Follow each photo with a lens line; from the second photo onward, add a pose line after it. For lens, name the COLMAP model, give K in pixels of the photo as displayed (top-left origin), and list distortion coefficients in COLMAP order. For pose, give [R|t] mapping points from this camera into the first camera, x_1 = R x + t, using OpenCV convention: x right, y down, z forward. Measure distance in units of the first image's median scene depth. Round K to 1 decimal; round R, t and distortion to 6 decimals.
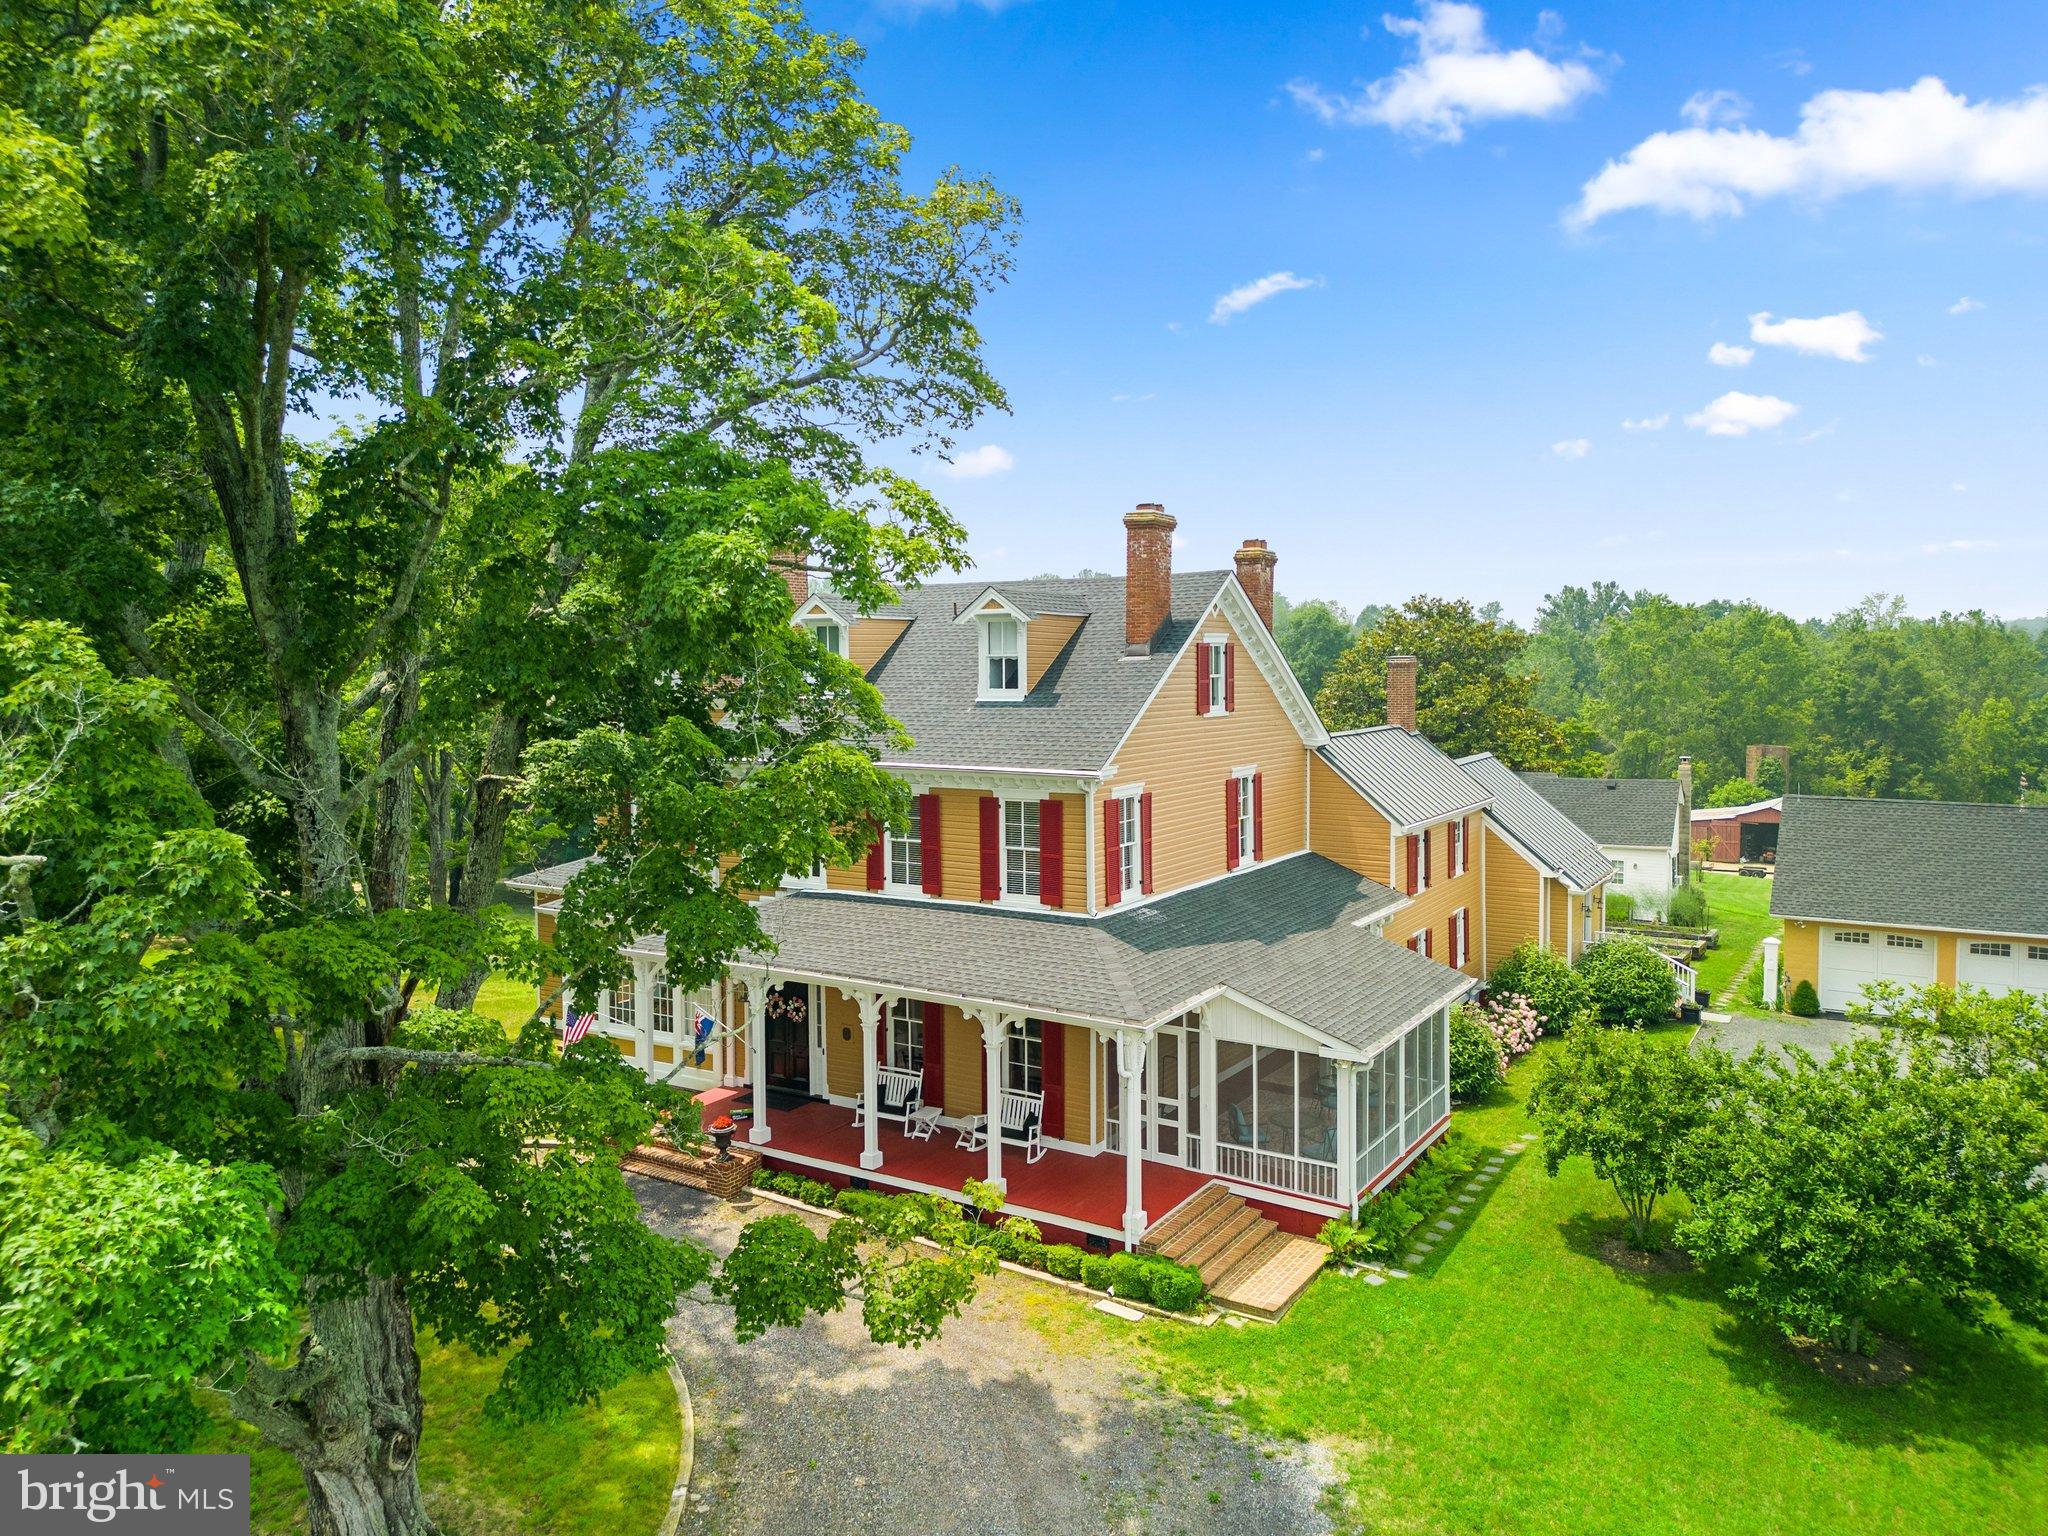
lens RADIAL K [[1423.1, 0, 1020.1], [0, 1423.1, 757.5], [0, 0, 1]] dist [0.054860, -0.041595]
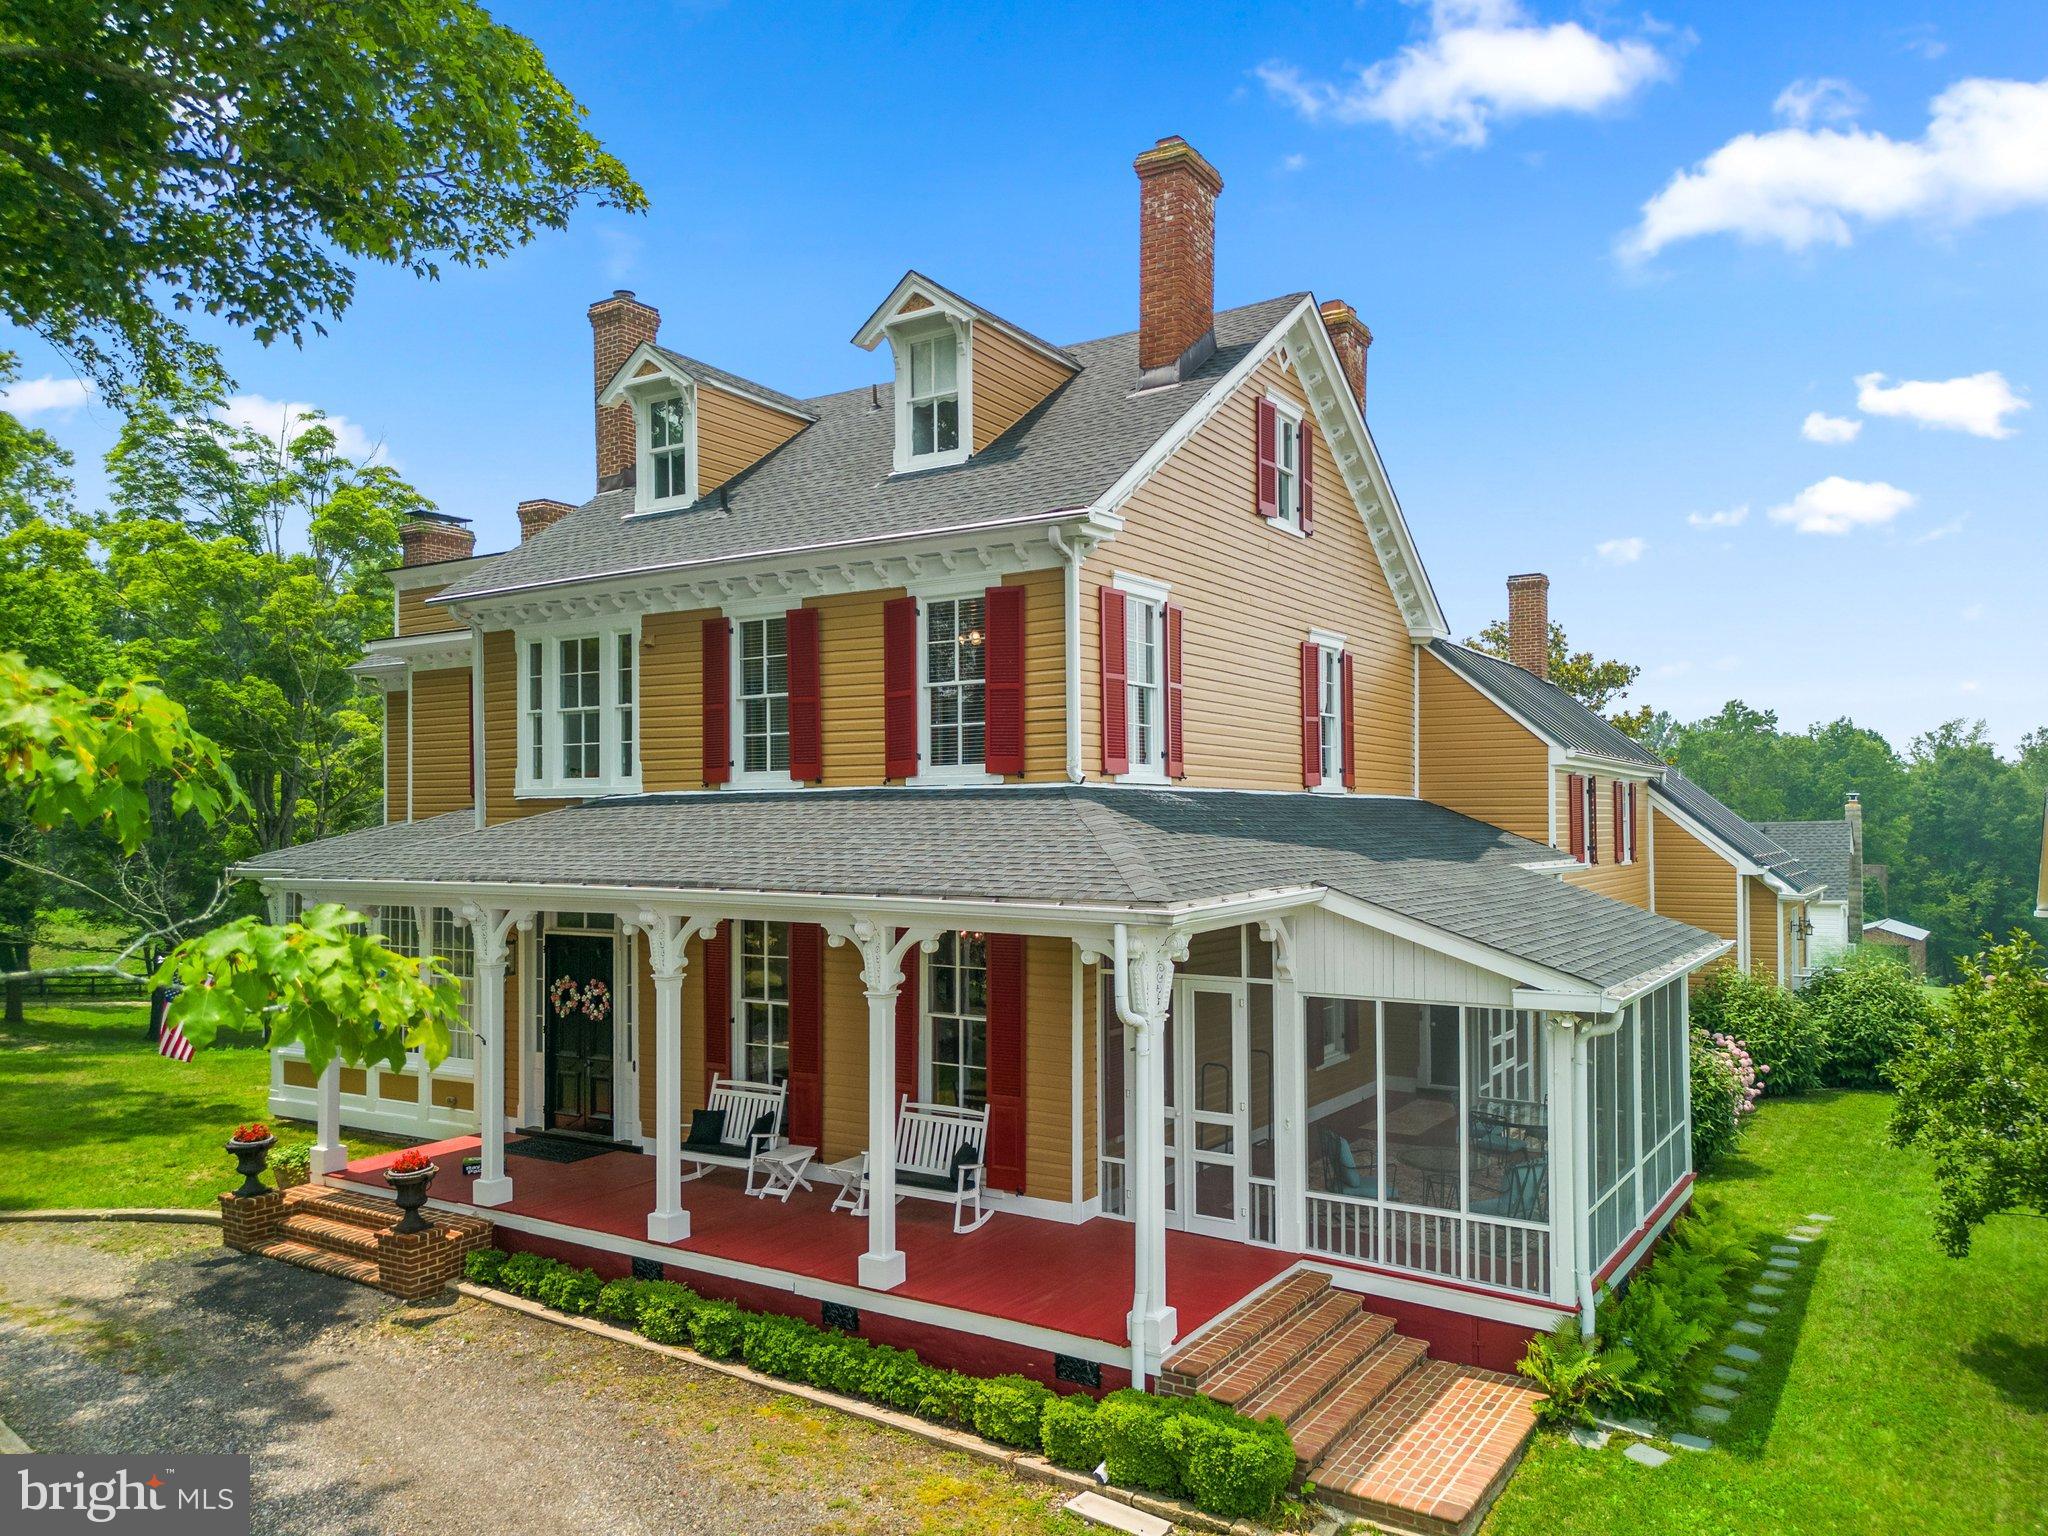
lens RADIAL K [[1459.1, 0, 1025.6], [0, 1459.1, 831.8], [0, 0, 1]] dist [0.035889, -0.007091]
pose [[0.999953, 0.003777, -0.008882, 0.036146], [-0.004304, 0.998181, -0.060140, 0.164233], [0.008639, 0.060176, 0.998150, 0.434297]]
